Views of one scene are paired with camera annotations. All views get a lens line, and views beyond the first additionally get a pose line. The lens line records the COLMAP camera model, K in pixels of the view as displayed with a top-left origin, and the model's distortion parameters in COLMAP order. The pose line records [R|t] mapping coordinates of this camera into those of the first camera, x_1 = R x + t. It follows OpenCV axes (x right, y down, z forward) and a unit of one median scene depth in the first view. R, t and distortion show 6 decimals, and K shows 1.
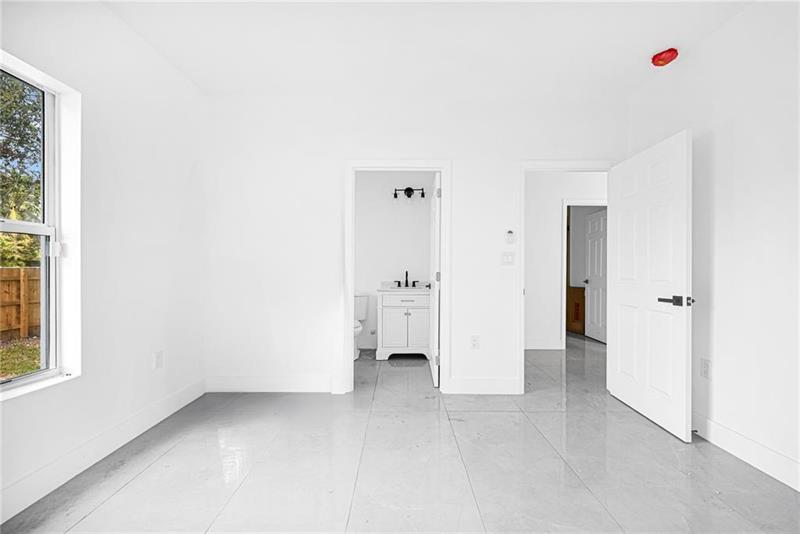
lens RADIAL K [[324.0, 0, 405.6], [0, 324.0, 267.1], [0, 0, 1]] dist [-0.002901, -0.000144]
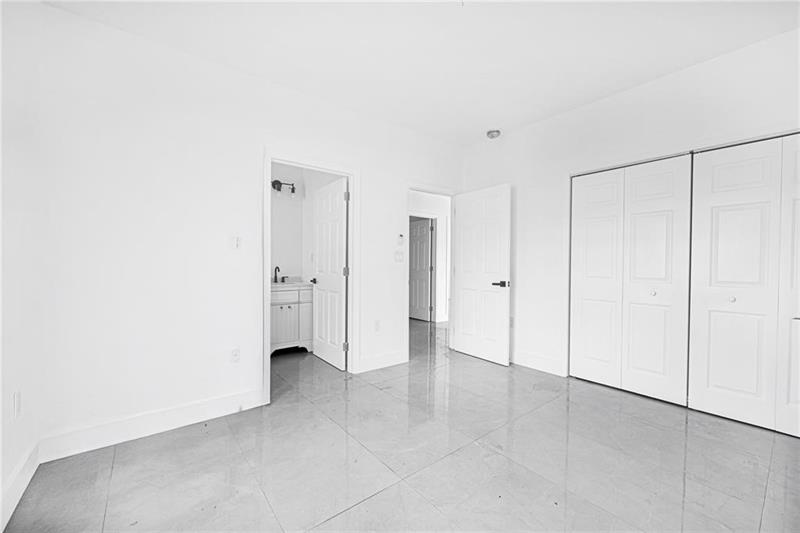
lens RADIAL K [[324.0, 0, 400.7], [0, 324.0, 267.0], [0, 0, 1]] dist [-0.002901, -0.000144]
pose [[0.780479, -0.004501, 0.625166, -0.467342], [-0.005999, 0.999874, 0.014689, -0.004736], [-0.625153, -0.015215, 0.780354, 0.012701]]
